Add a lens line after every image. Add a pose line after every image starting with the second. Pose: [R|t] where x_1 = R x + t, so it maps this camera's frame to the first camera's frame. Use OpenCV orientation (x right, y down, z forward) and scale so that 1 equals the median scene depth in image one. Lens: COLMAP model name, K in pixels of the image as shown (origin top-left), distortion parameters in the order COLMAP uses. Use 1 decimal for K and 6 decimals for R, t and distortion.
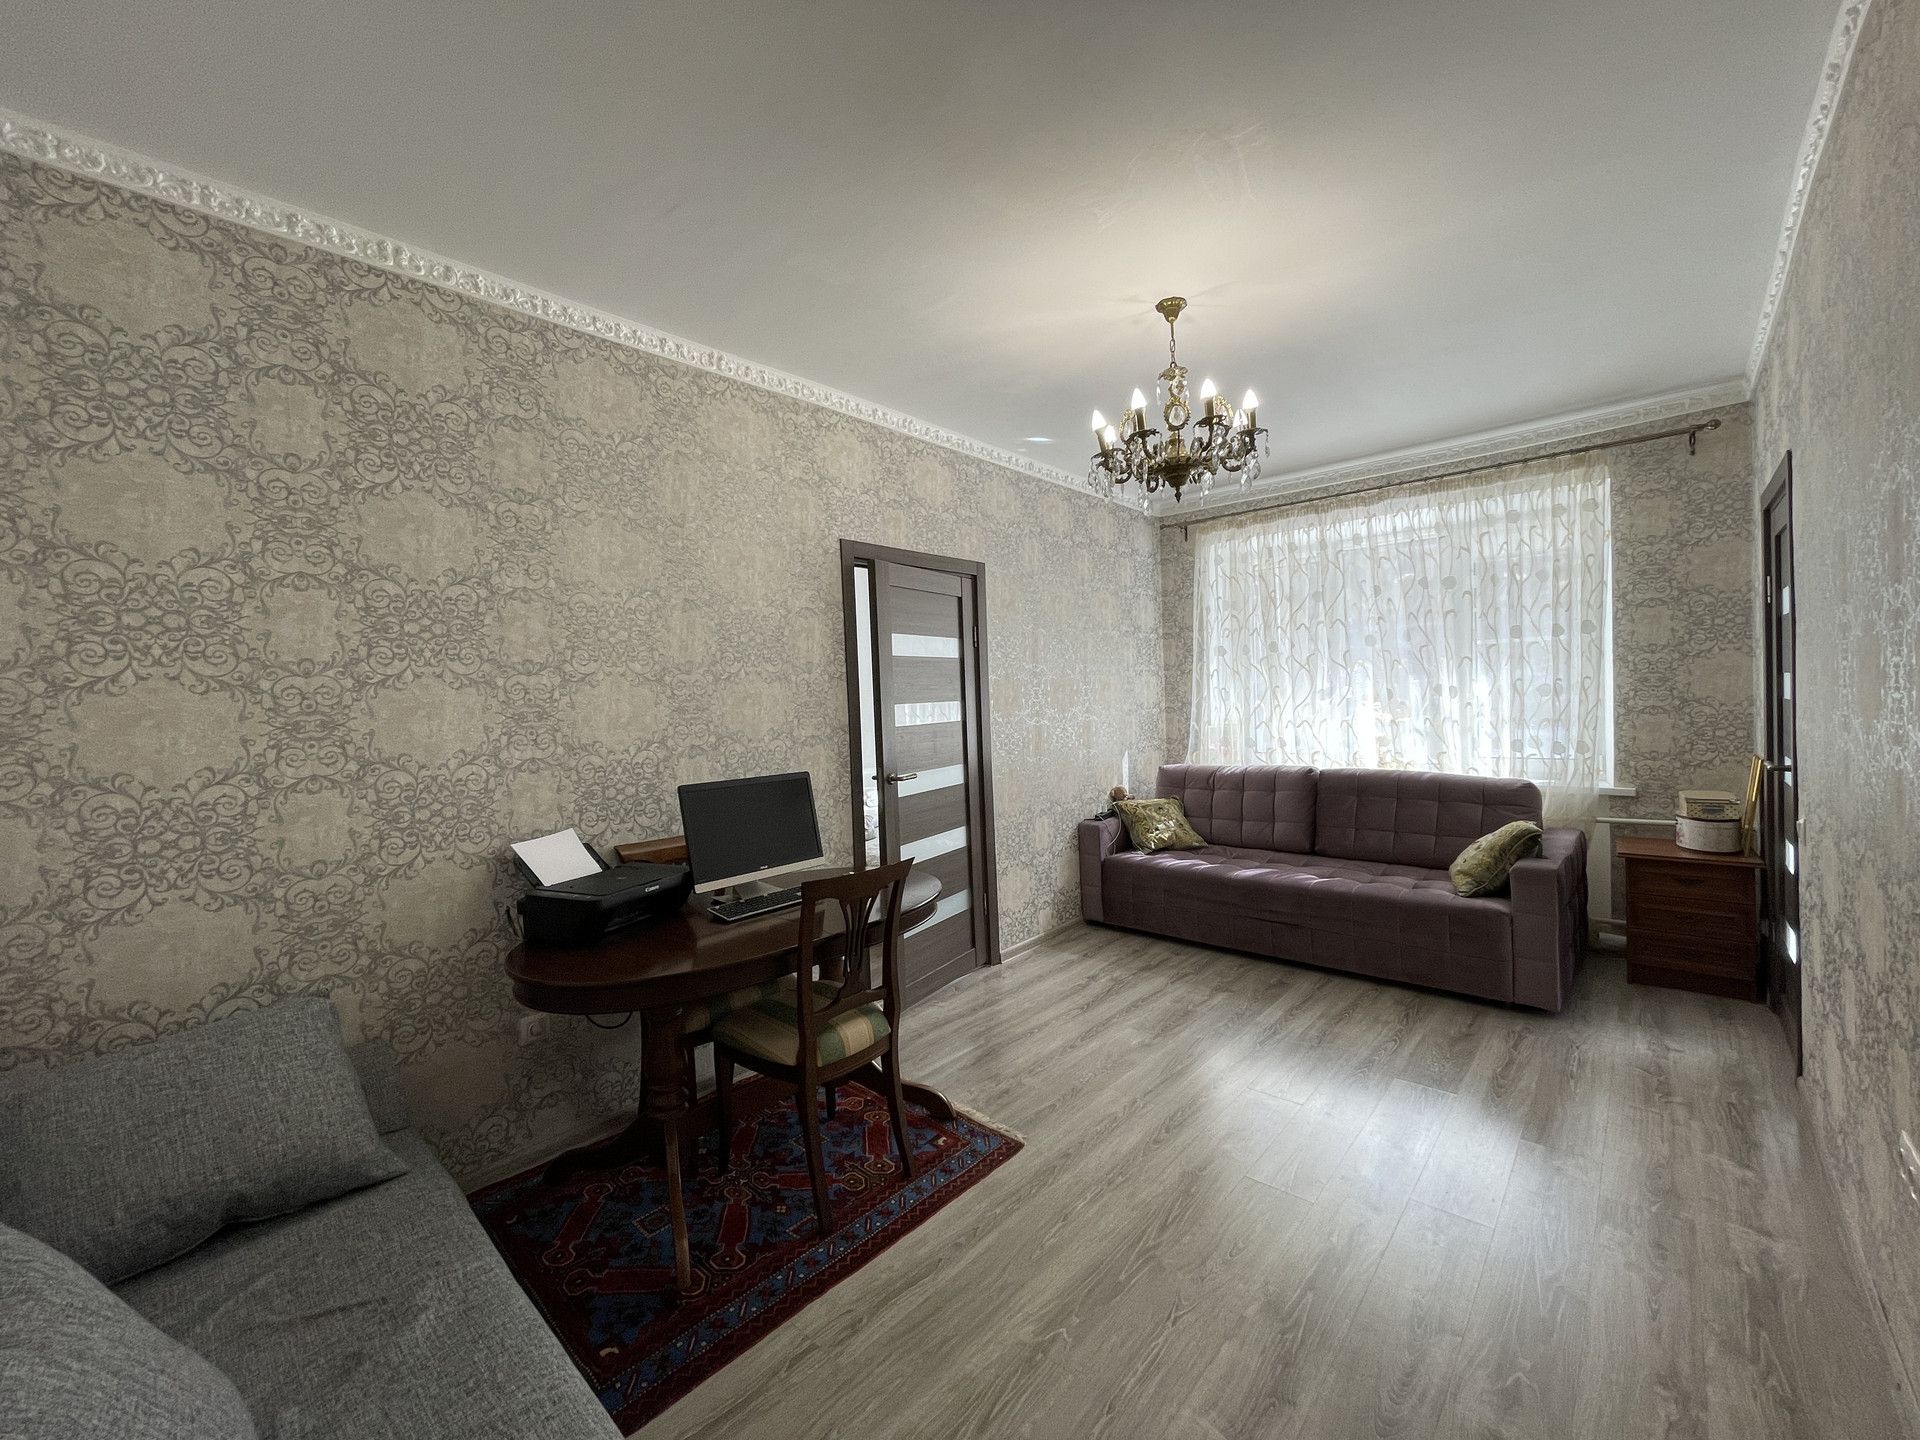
lens RADIAL K [[777.0, 0, 954.4], [0, 777.0, 717.2], [0, 0, 1]] dist [-0.006977, 0.000905]
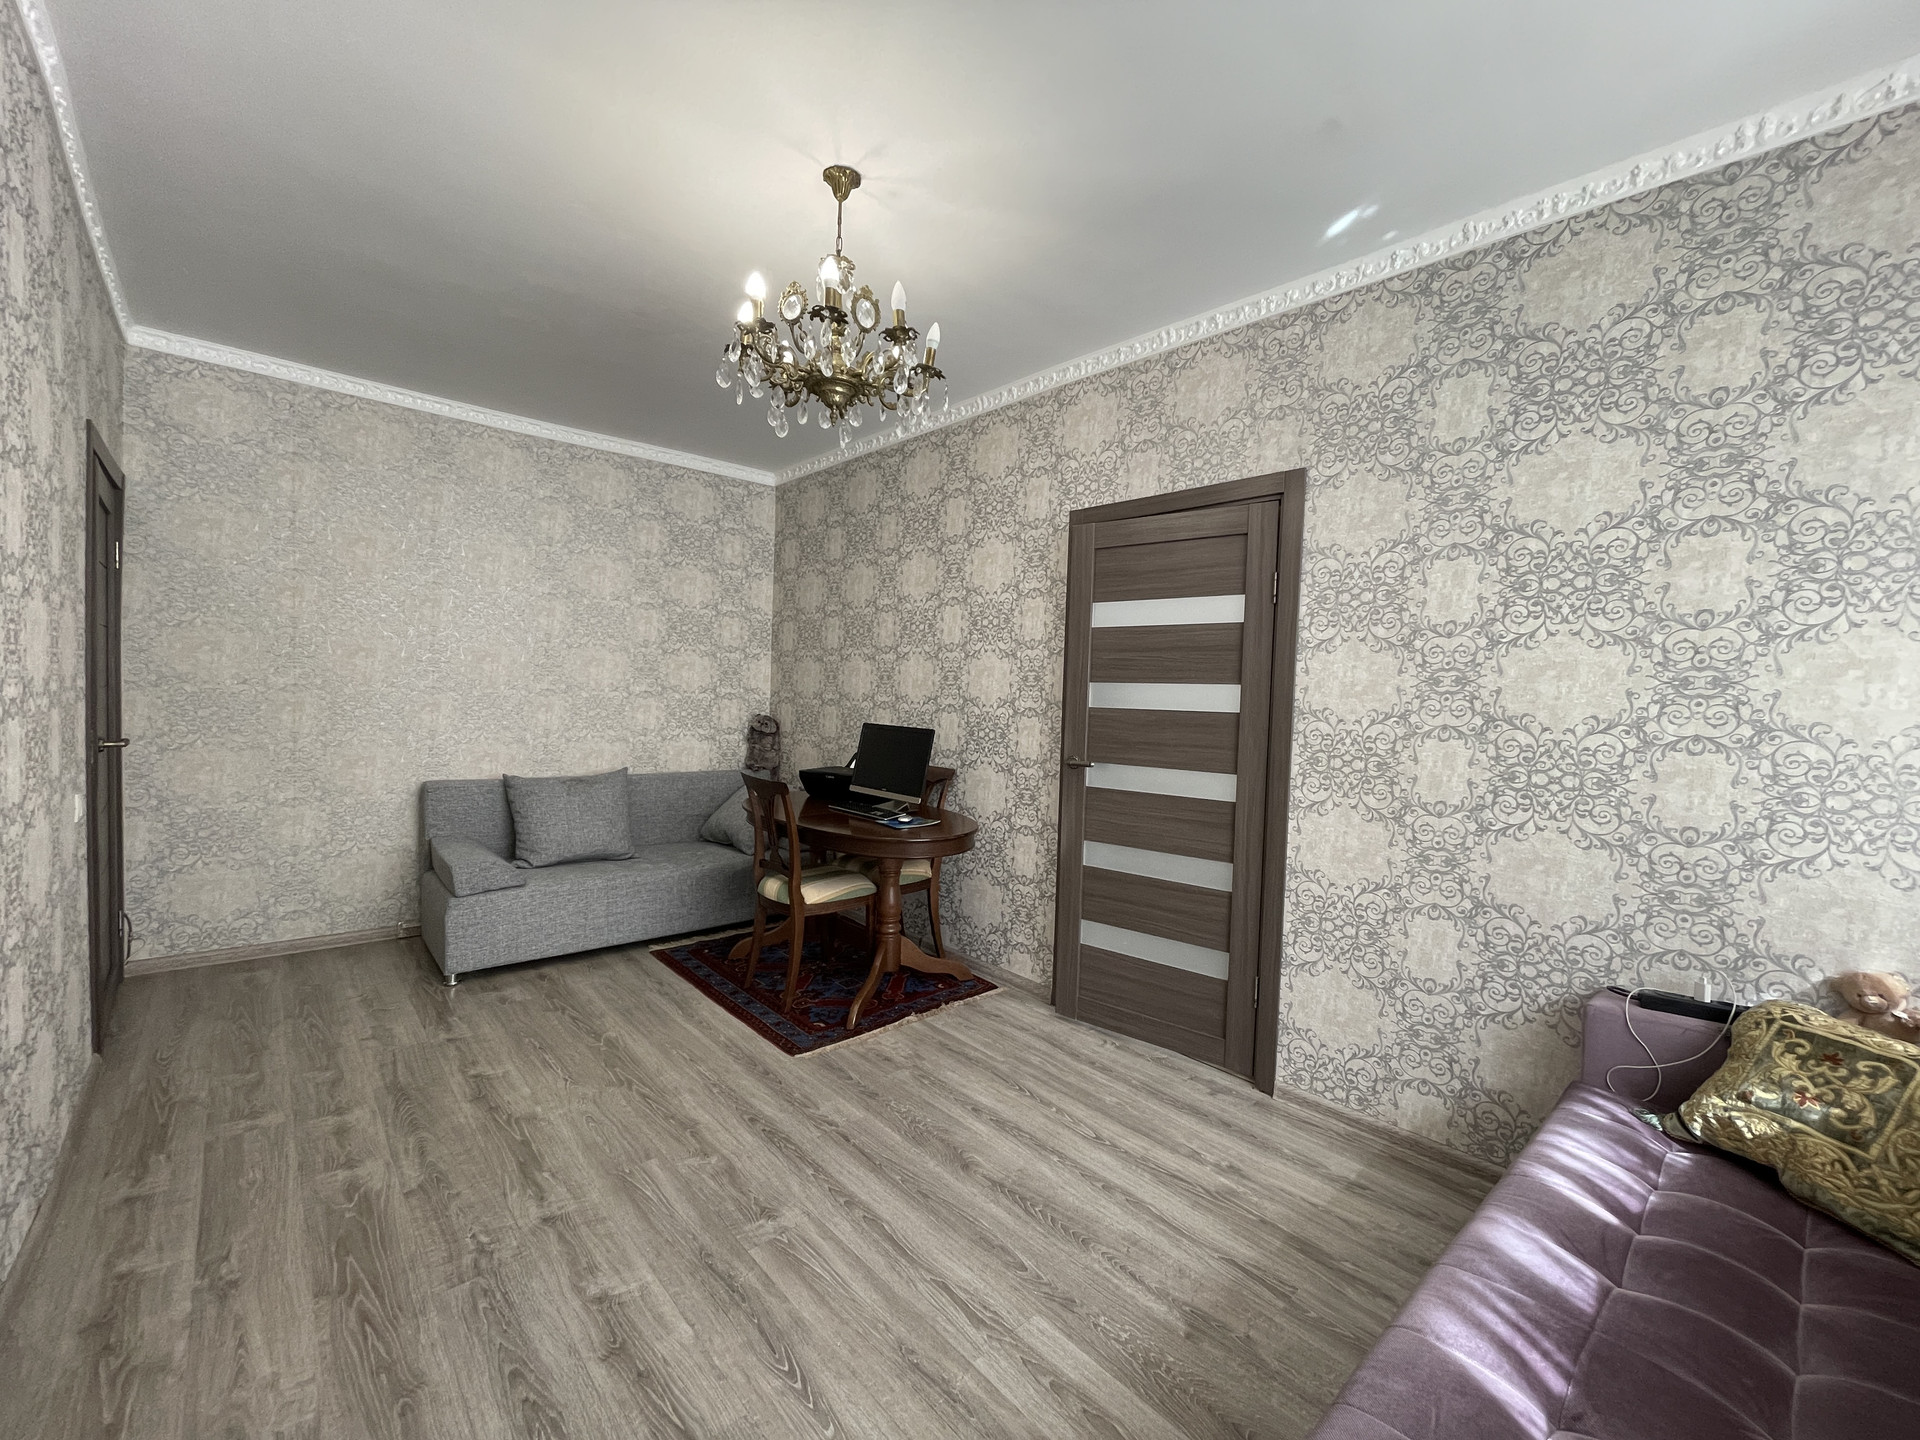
lens RADIAL K [[777.0, 0, 954.5], [0, 777.0, 718.7], [0, 0, 1]] dist [-0.006977, 0.000905]
pose [[-0.091628, 0.070355, -0.993305, 0.861445], [-0.054221, 0.995669, 0.075524, -0.034575], [0.994316, 0.060778, -0.087416, 0.957502]]
